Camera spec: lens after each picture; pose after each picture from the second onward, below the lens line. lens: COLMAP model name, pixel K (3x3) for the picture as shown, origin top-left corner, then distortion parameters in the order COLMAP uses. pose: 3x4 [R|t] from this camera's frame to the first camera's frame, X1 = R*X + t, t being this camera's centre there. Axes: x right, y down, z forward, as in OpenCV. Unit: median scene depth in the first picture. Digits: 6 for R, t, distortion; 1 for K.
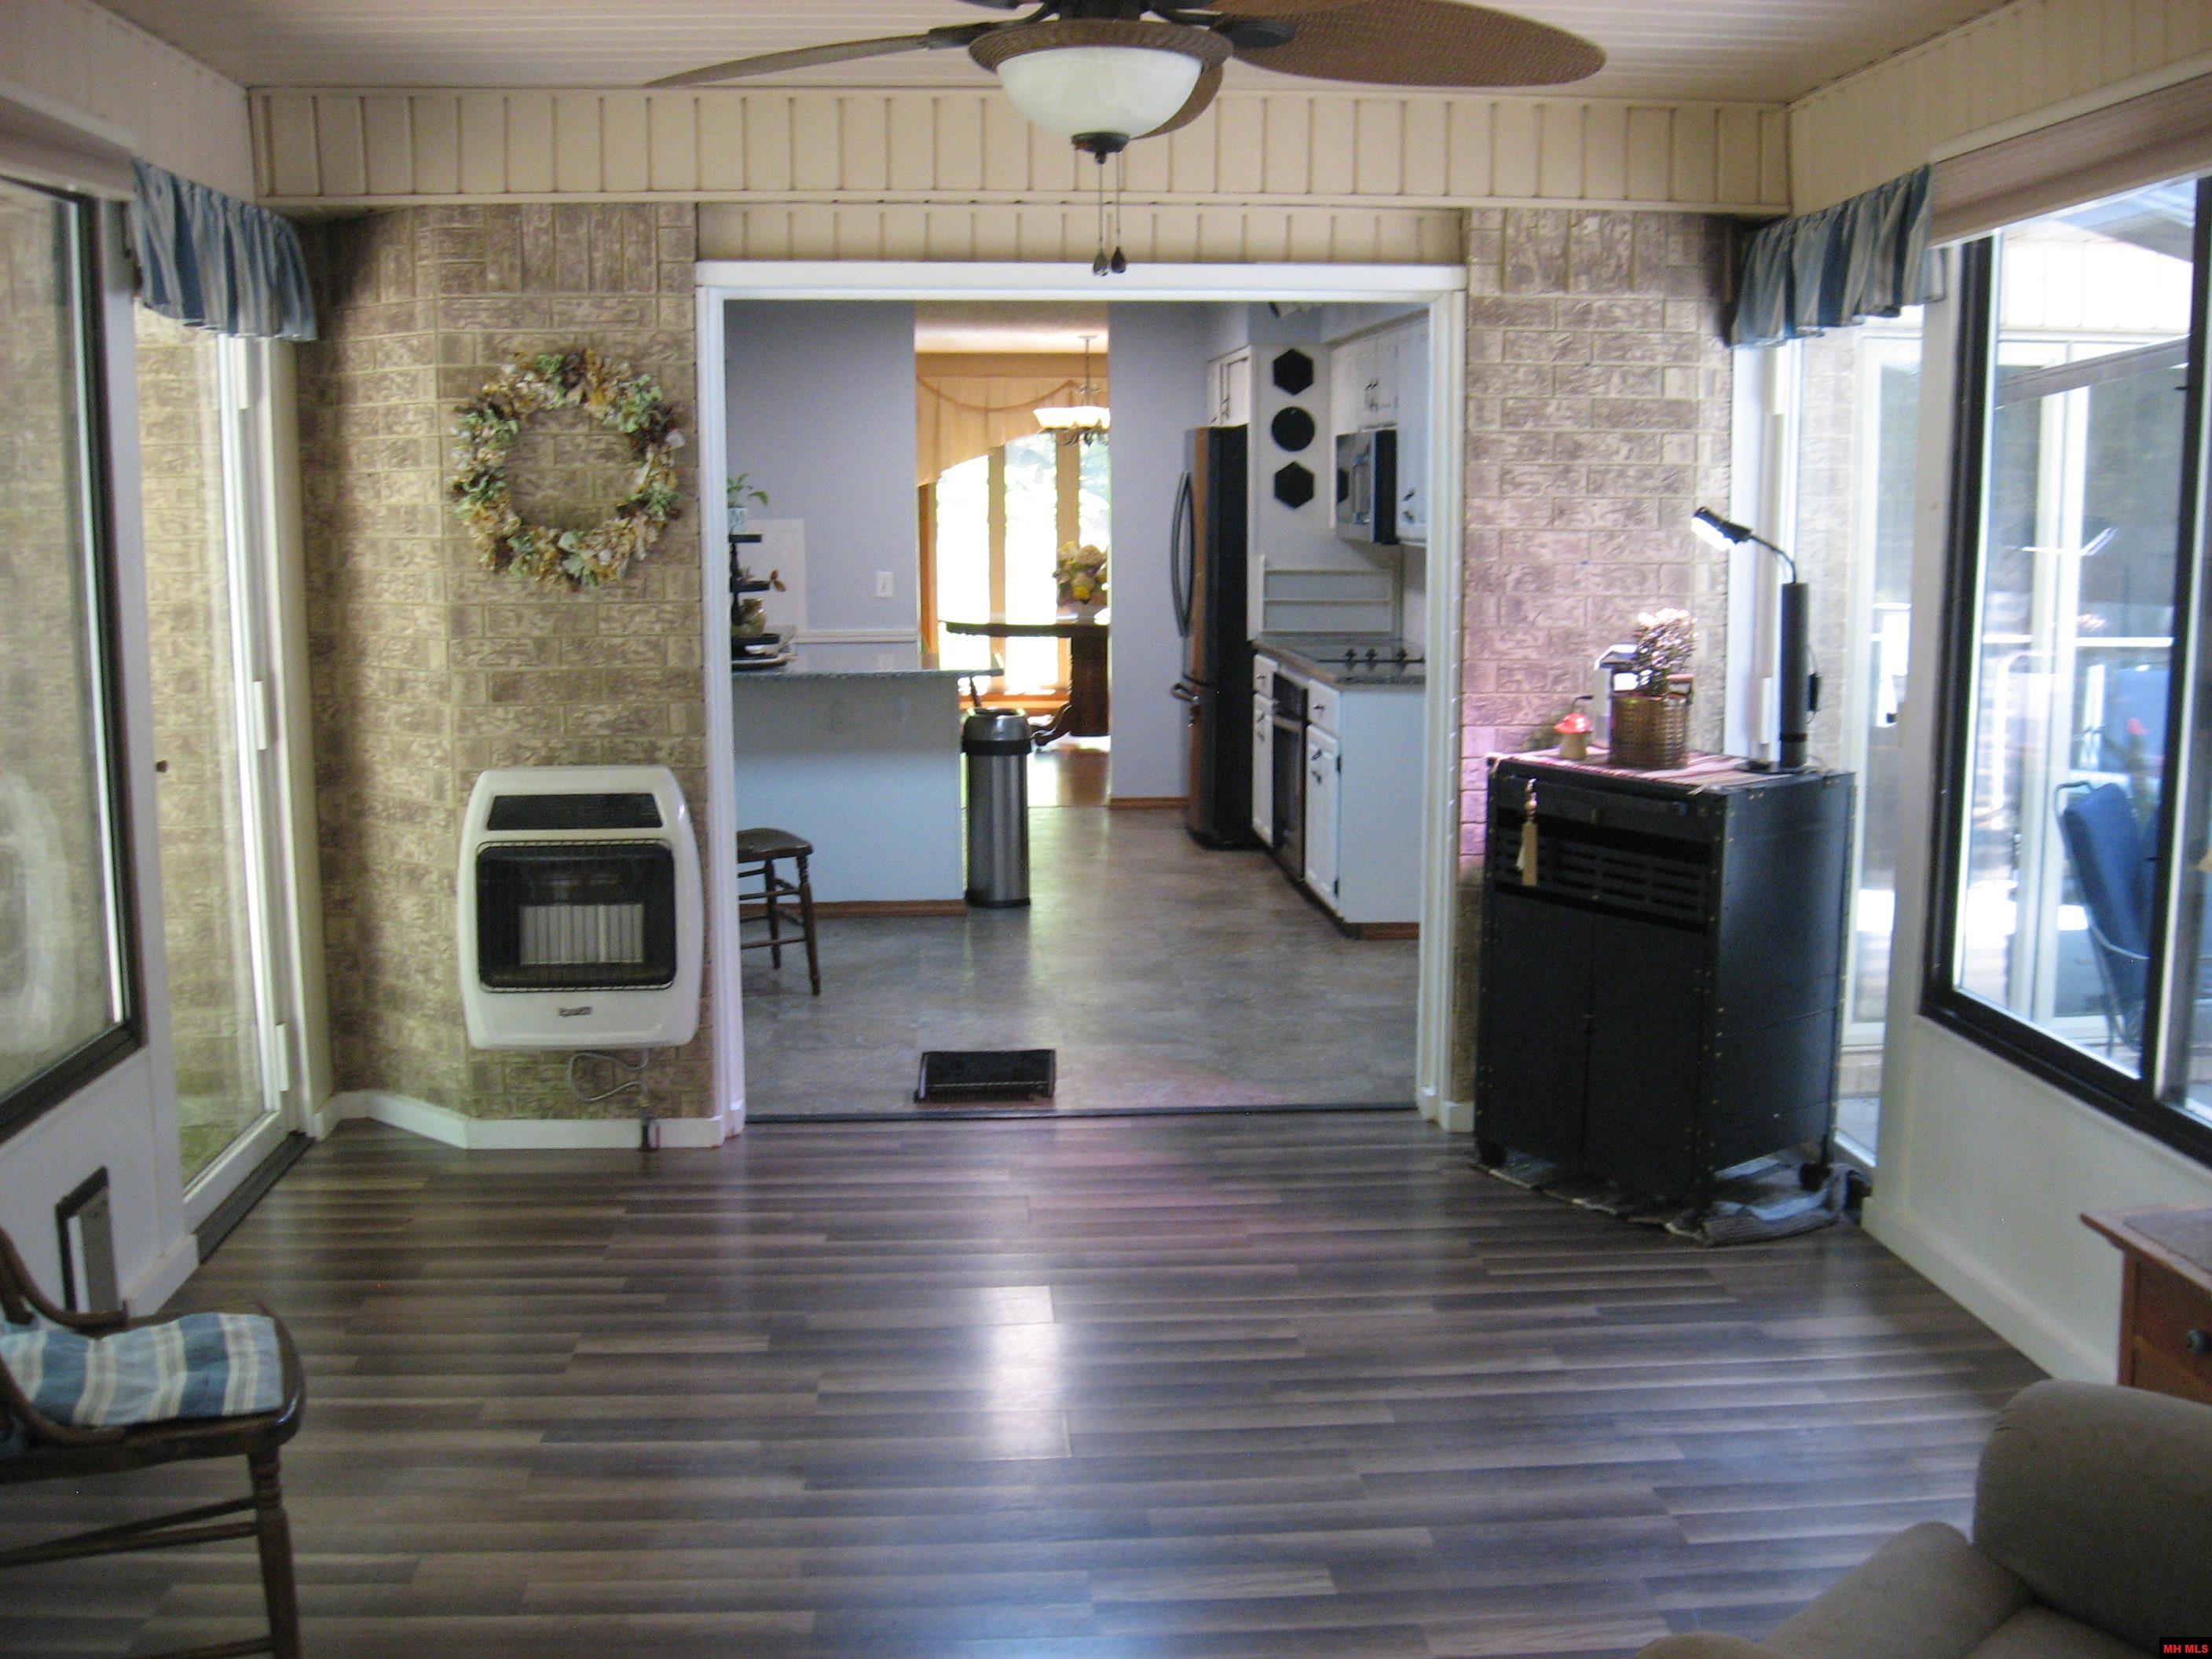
lens RADIAL K [[2320.7, 0, 1102.1], [0, 2320.7, 844.9], [0, 0, 1]] dist [-0.133476, 0.057133]
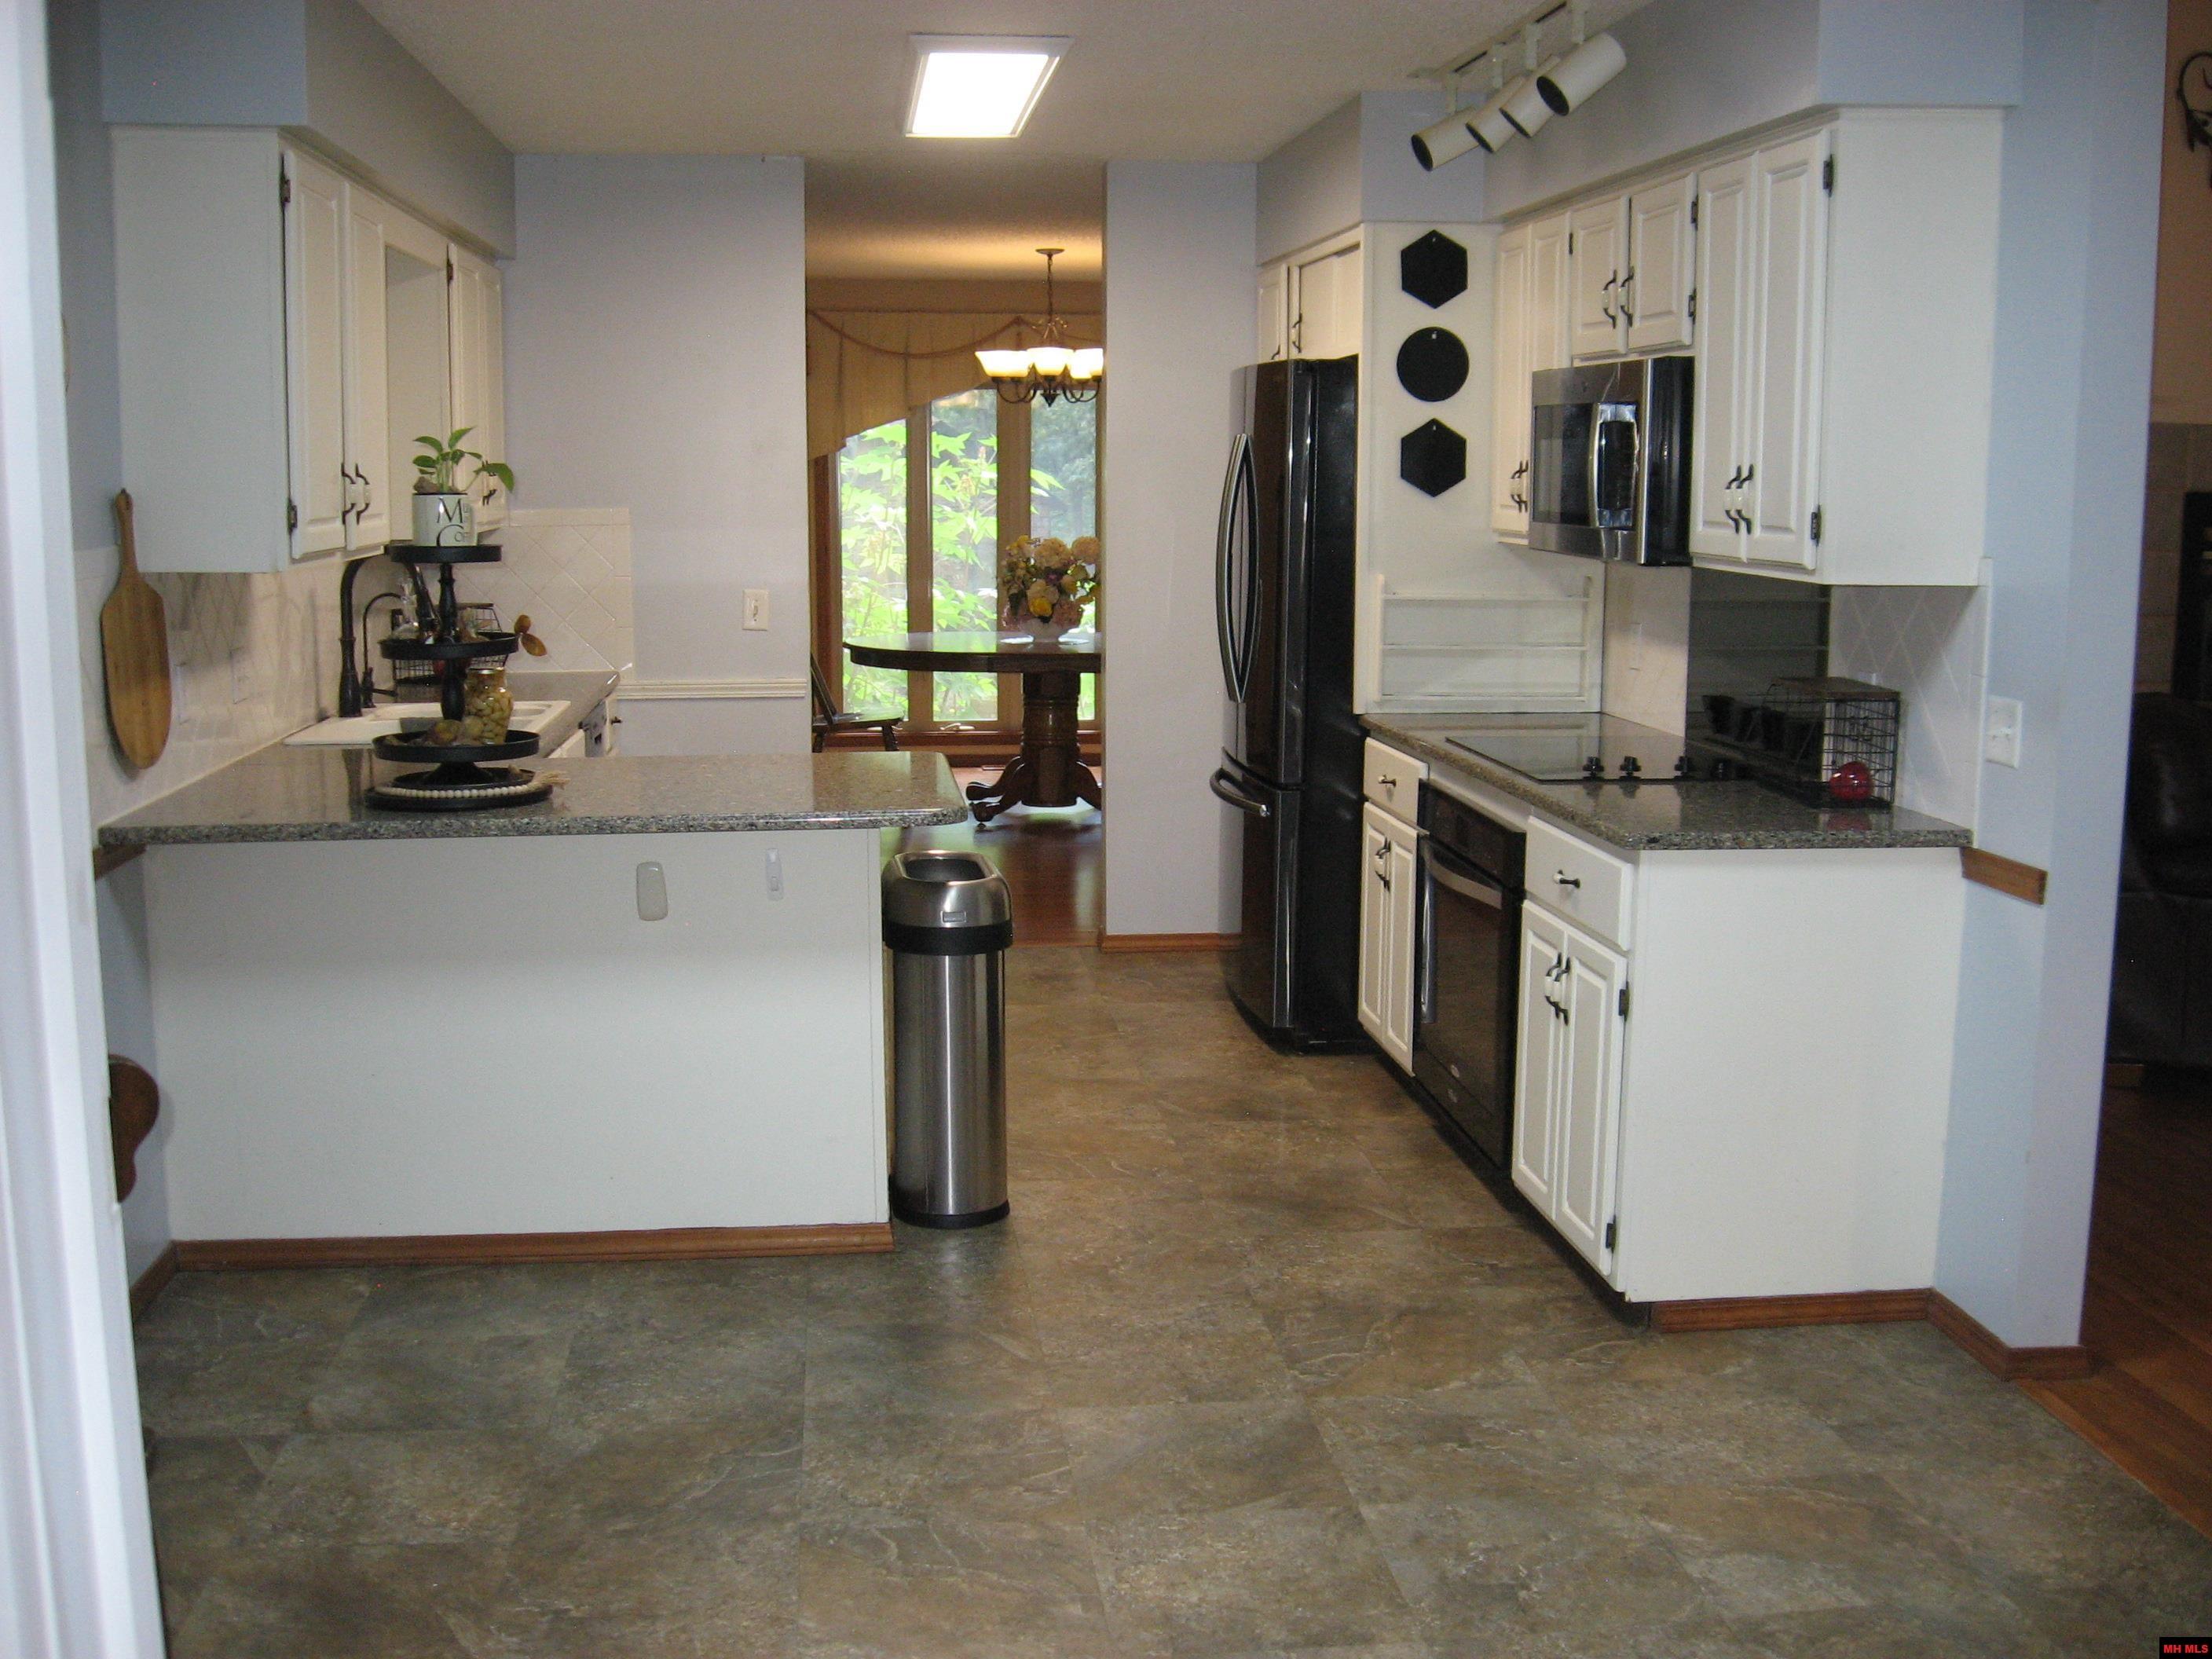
lens RADIAL K [[2320.7, 0, 1102.1], [0, 2320.7, 844.9], [0, 0, 1]] dist [-0.133476, 0.057133]
pose [[0.999142, -0.000649, 0.041415, -0.028011], [0.000225, 0.999948, 0.010235, -0.060908], [-0.041420, -0.010217, 0.999090, 0.402060]]
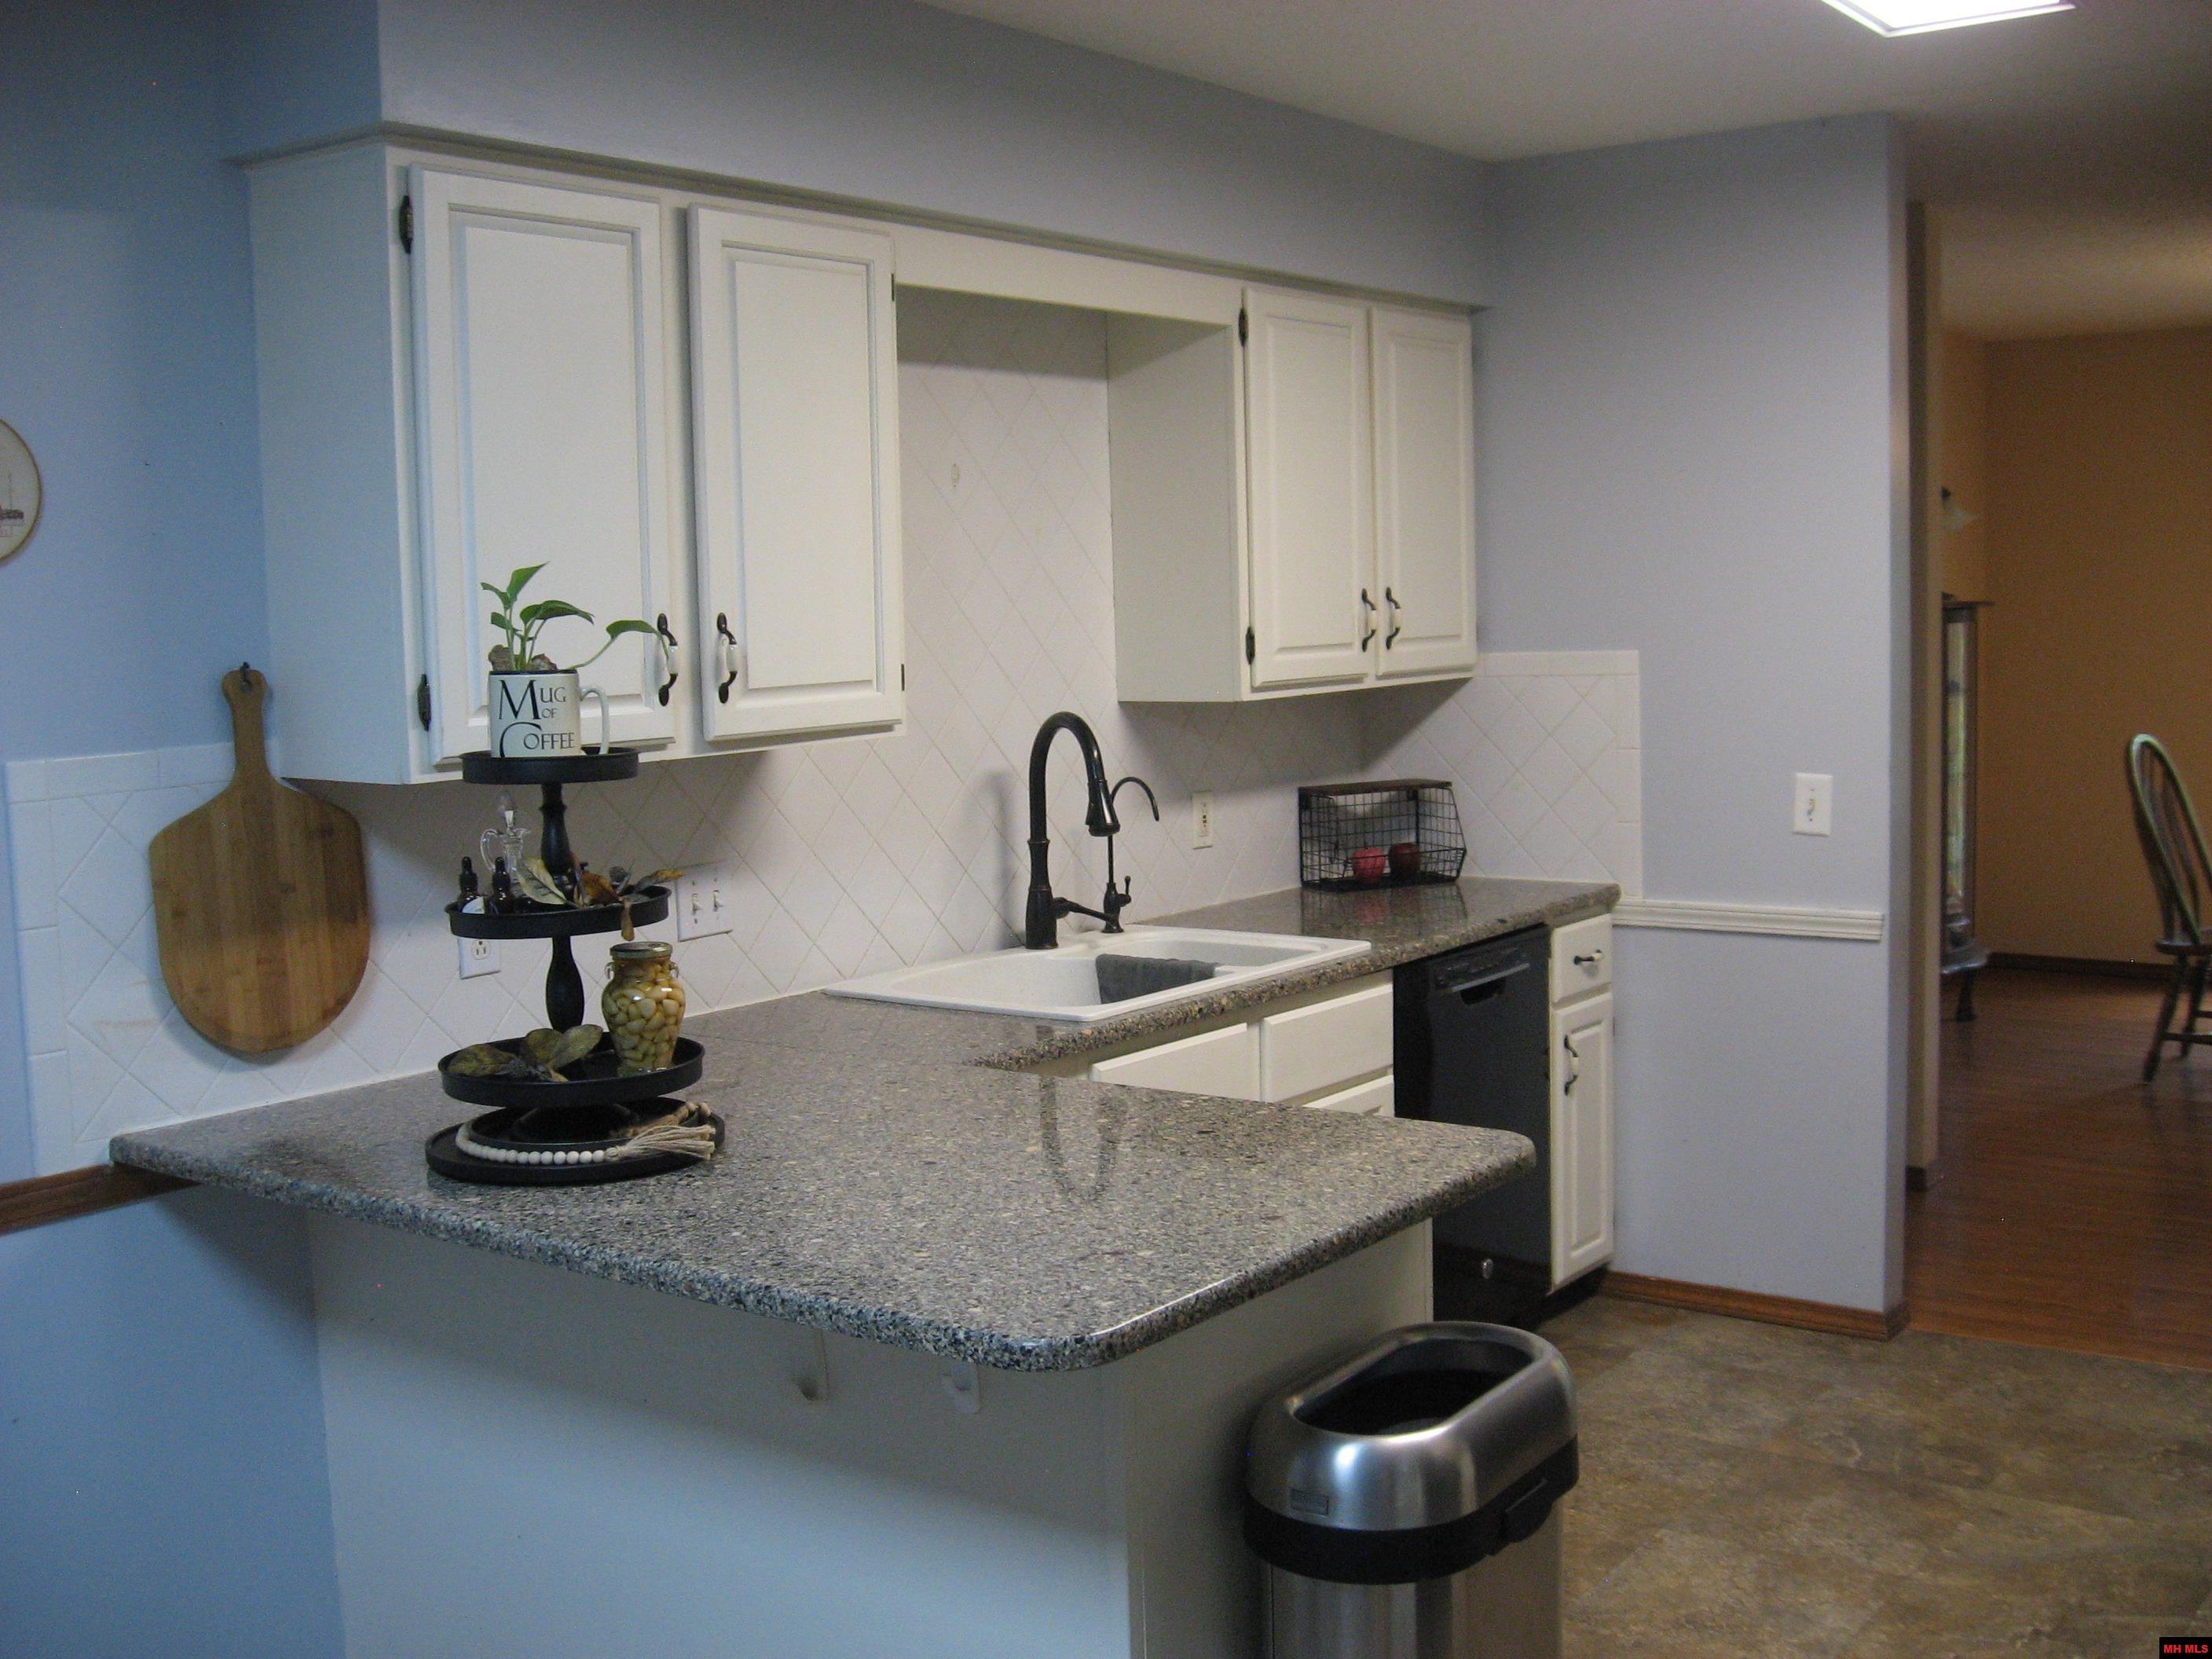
lens RADIAL K [[2320.7, 0, 1102.1], [0, 2320.7, 844.9], [0, 0, 1]] dist [-0.133476, 0.057133]
pose [[0.759593, 0.044244, -0.648892, 0.090824], [-0.067340, 0.997672, -0.010803, -0.104378], [0.646903, 0.051902, 0.760804, 0.681524]]
